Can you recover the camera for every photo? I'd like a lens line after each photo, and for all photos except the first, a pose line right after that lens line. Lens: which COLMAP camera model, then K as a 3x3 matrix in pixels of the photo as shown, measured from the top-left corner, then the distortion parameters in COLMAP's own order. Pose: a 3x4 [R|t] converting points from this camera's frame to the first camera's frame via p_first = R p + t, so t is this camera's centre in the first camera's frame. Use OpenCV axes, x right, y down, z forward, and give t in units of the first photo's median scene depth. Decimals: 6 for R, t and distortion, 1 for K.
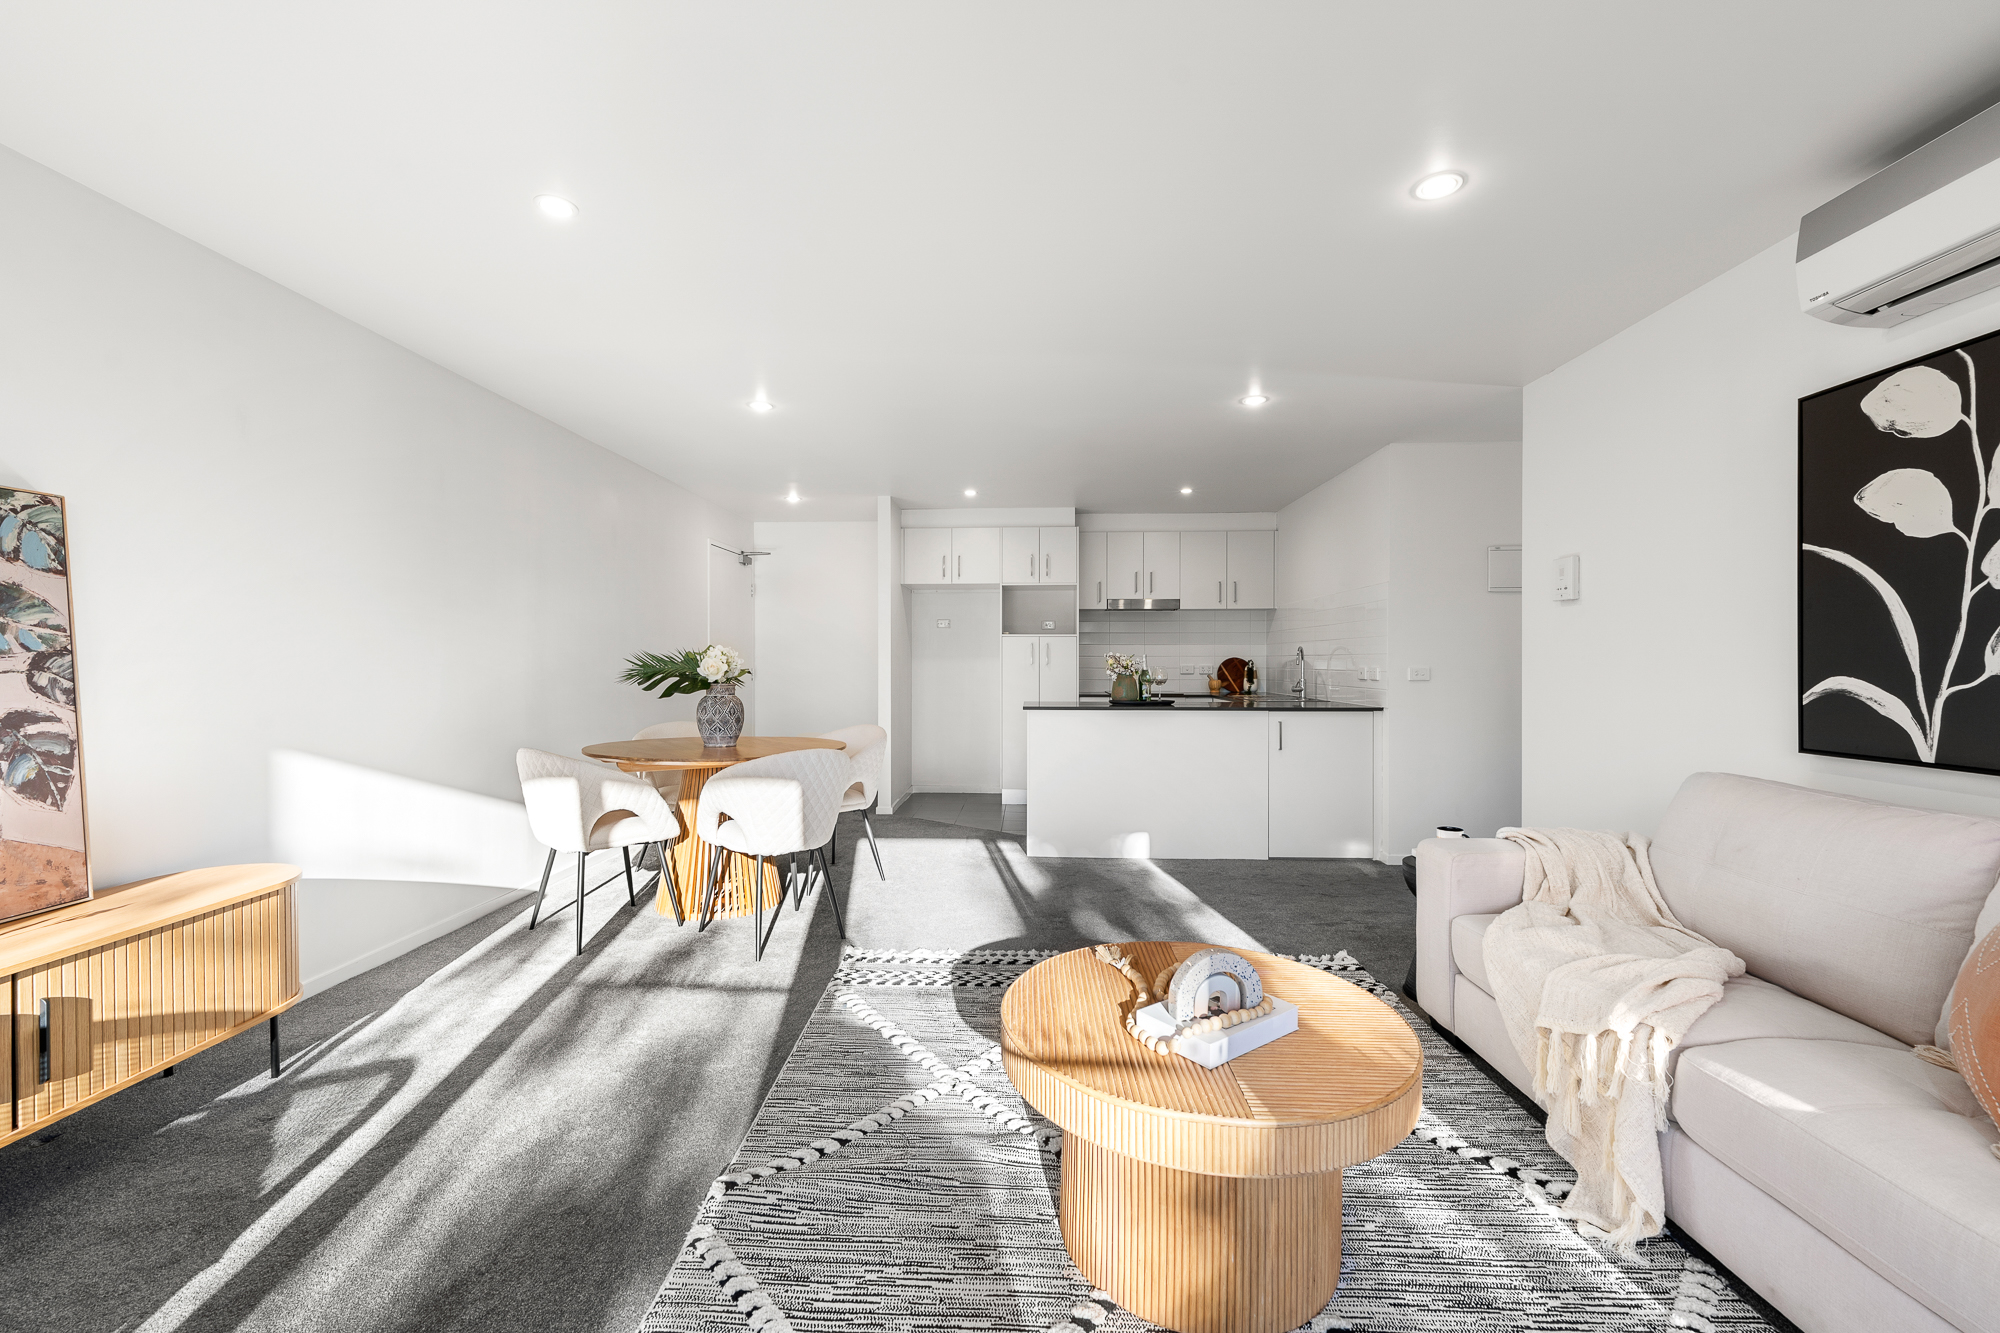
lens RADIAL K [[819.4, 0, 1012.9], [0, 819.4, 664.7], [0, 0, 1]] dist [-0.003967, 0.000015]
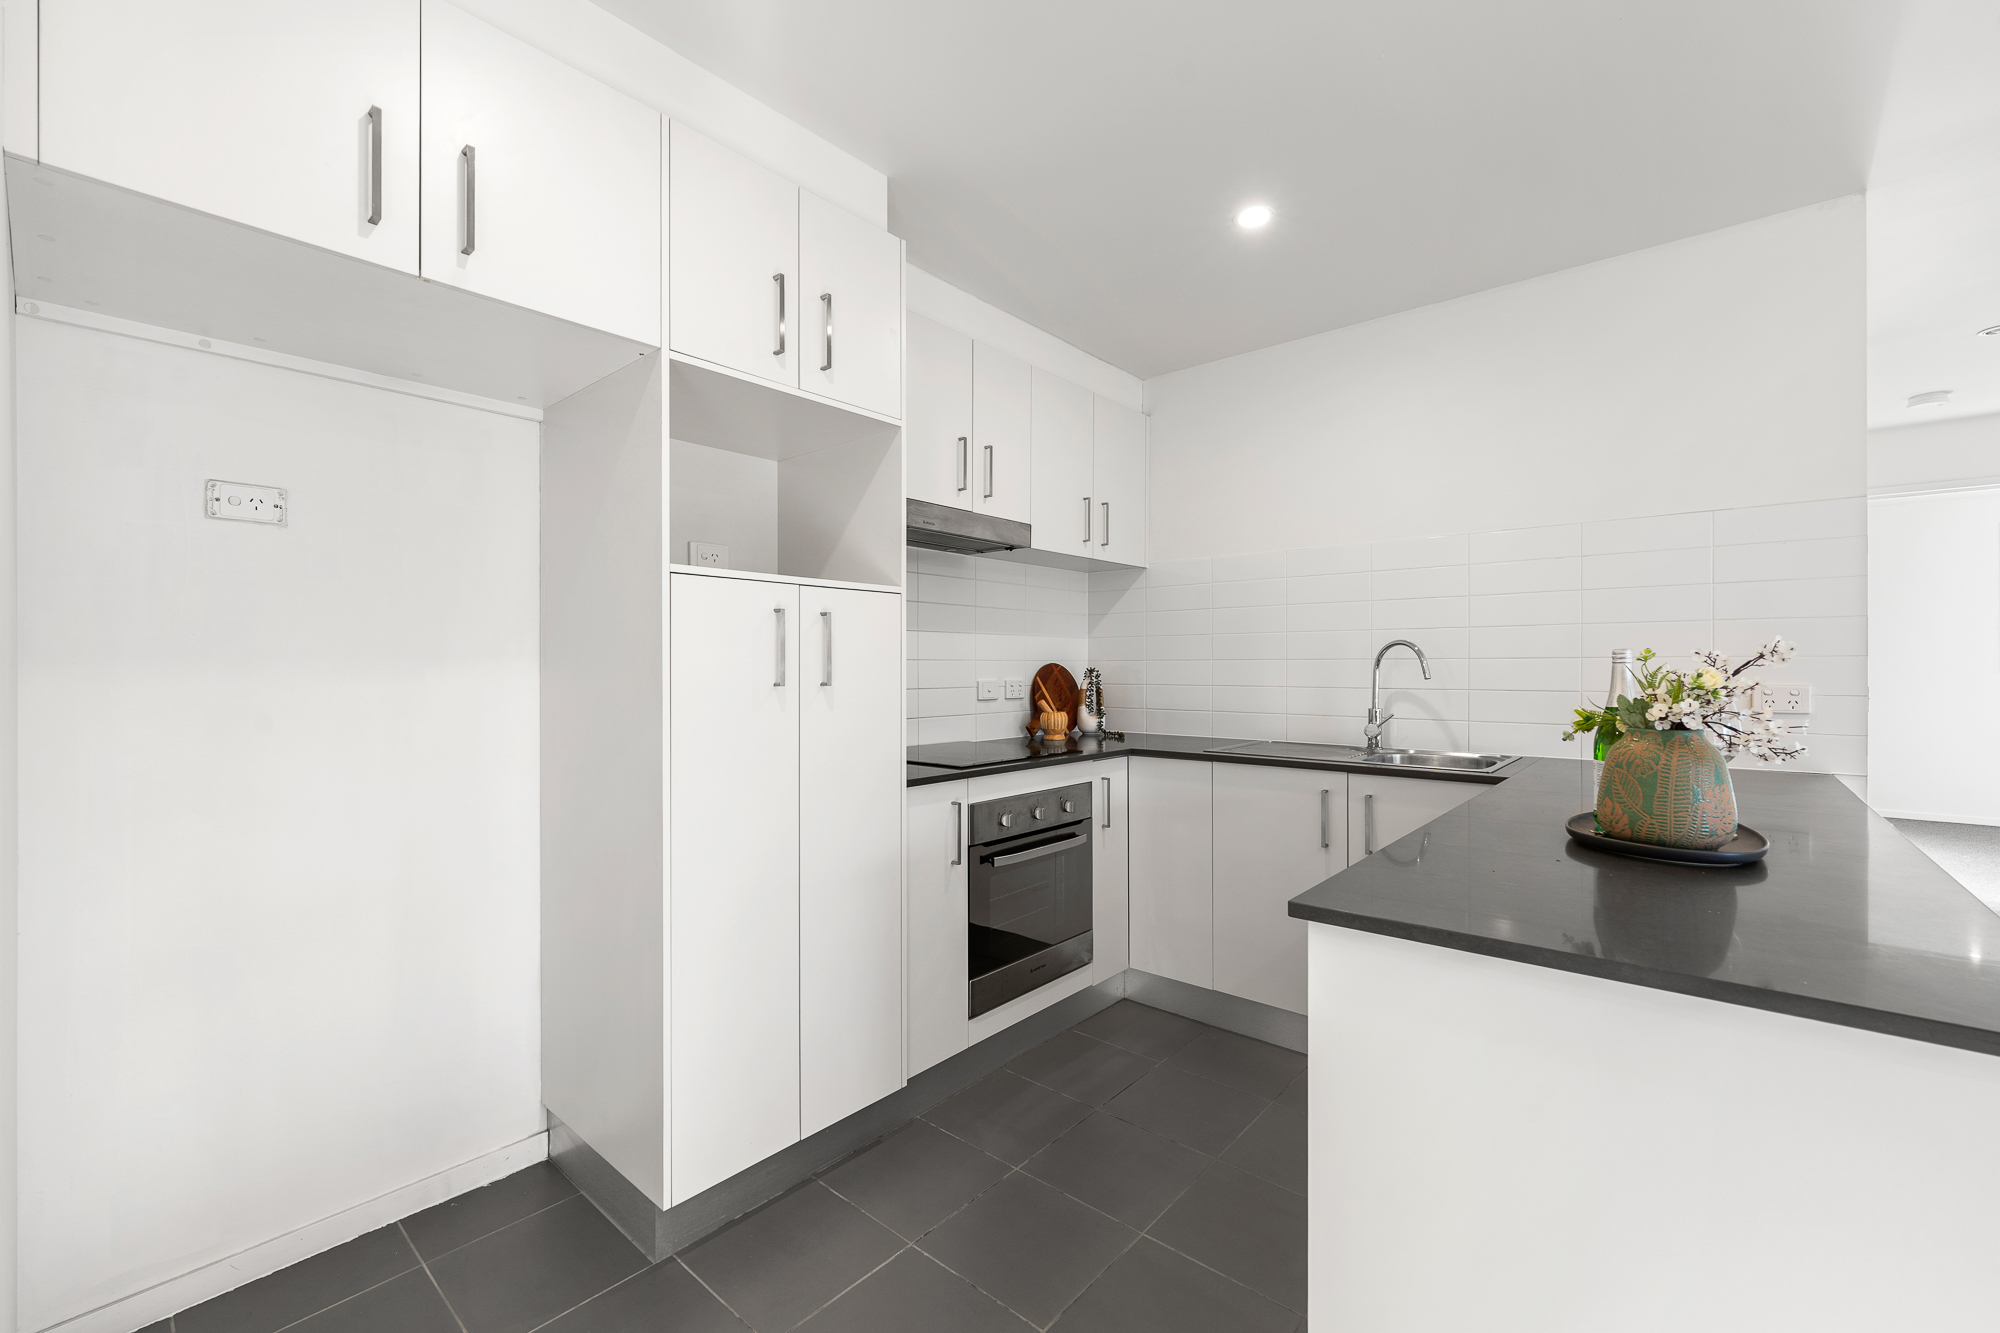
lens RADIAL K [[819.4, 0, 993.6], [0, 819.4, 662.8], [0, 0, 1]] dist [-0.003967, 0.000015]
pose [[0.628185, 0.002443, 0.778060, -0.138951], [0.004360, 0.999968, -0.006660, -0.006481], [-0.778052, 0.007576, 0.628154, 0.774889]]
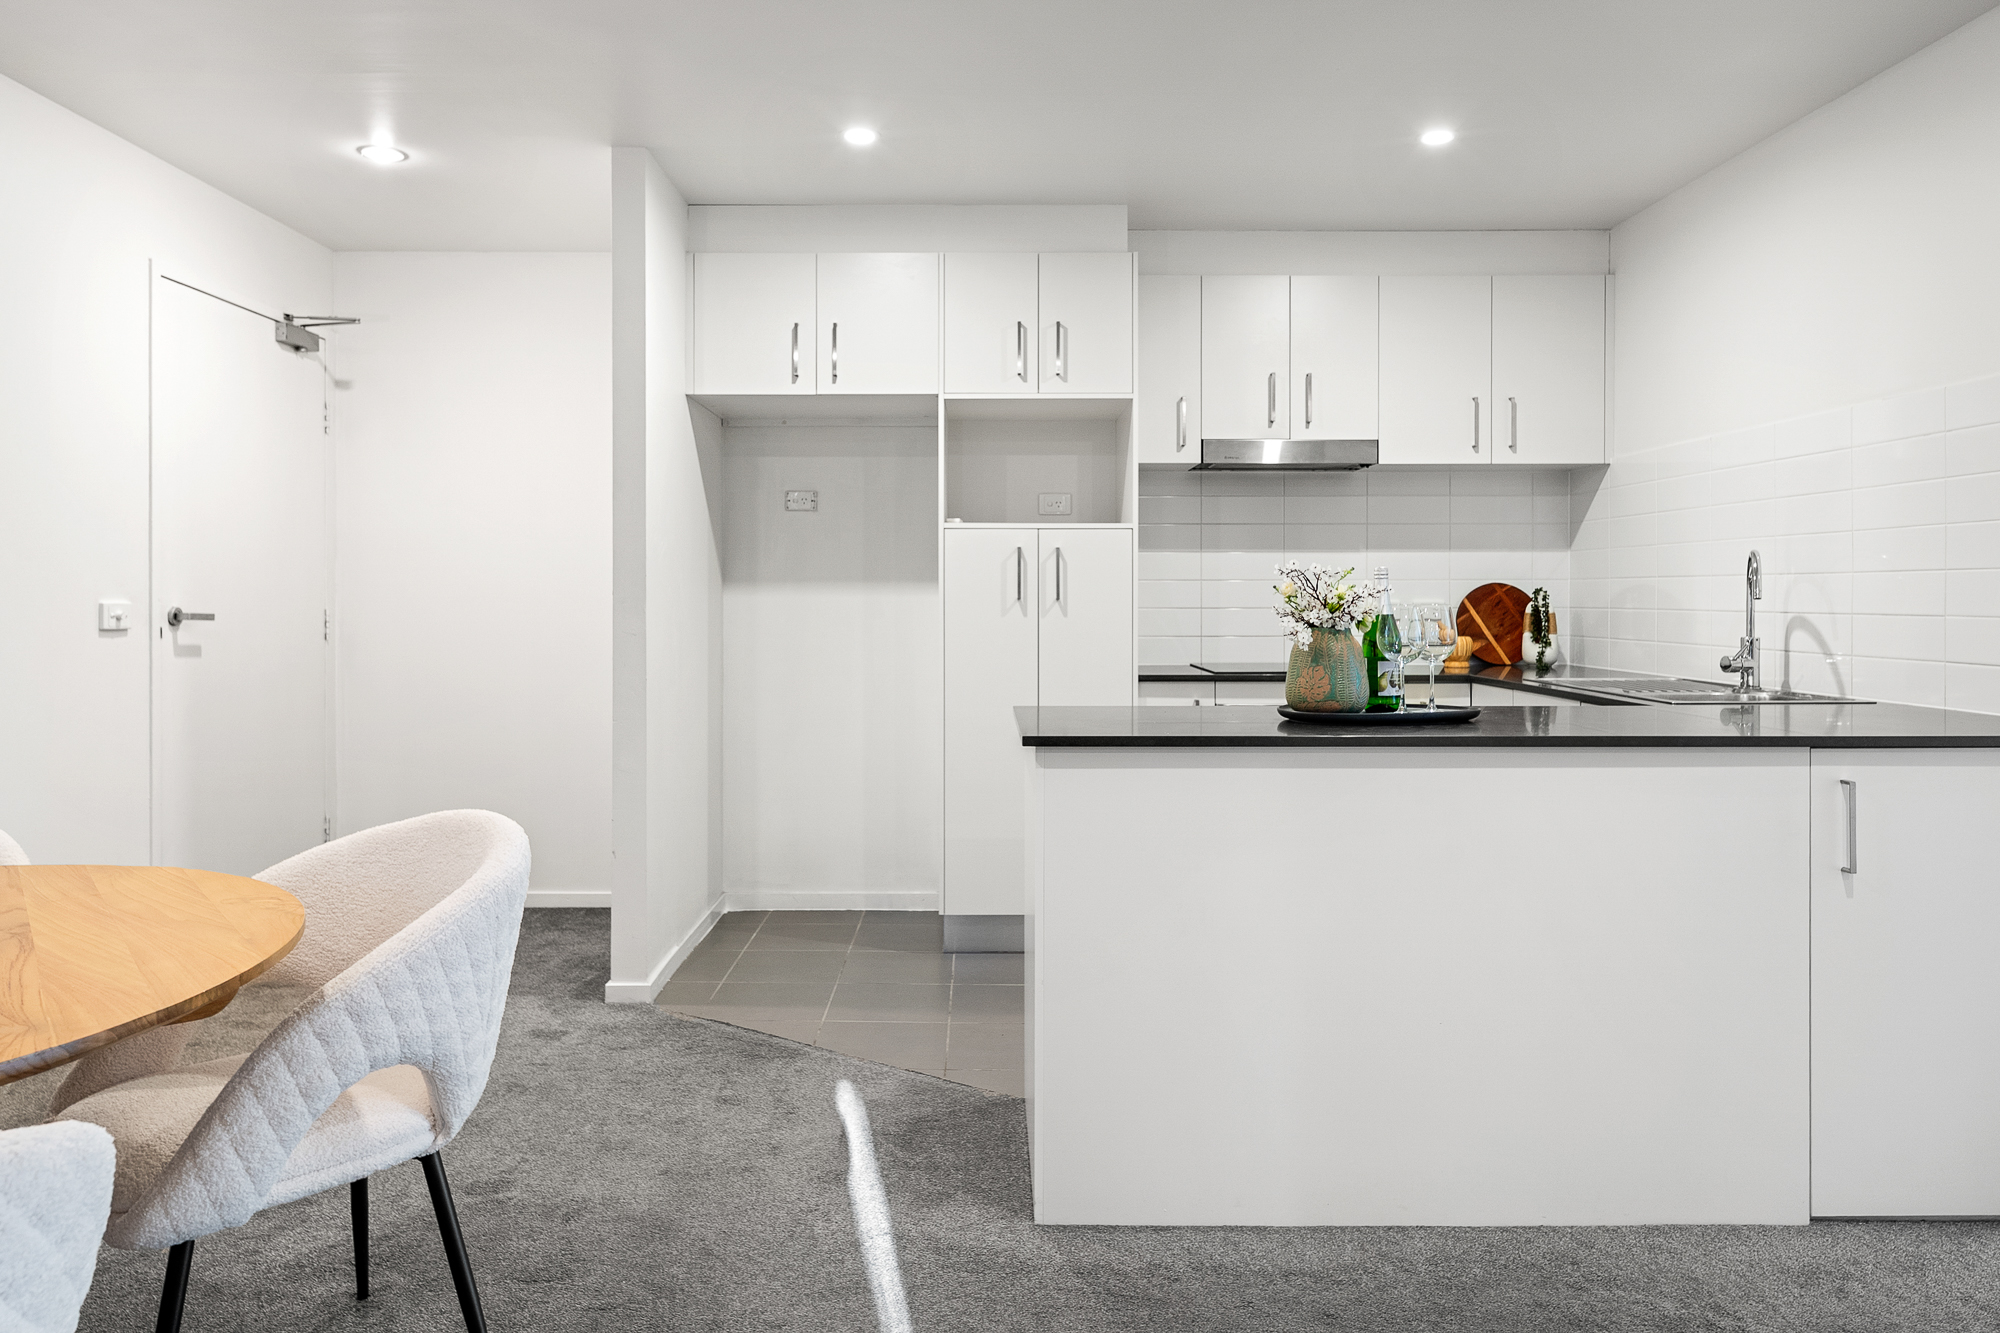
lens RADIAL K [[1279.4, 0, 957.8], [0, 1279.4, 612.7], [0, 0, 1]] dist [-0.001607, -0.002675]
pose [[0.999190, -0.001639, 0.040198, -0.033286], [0.001278, 0.999959, 0.009016, 0.000044], [-0.040211, -0.008958, 0.999151, 0.385631]]
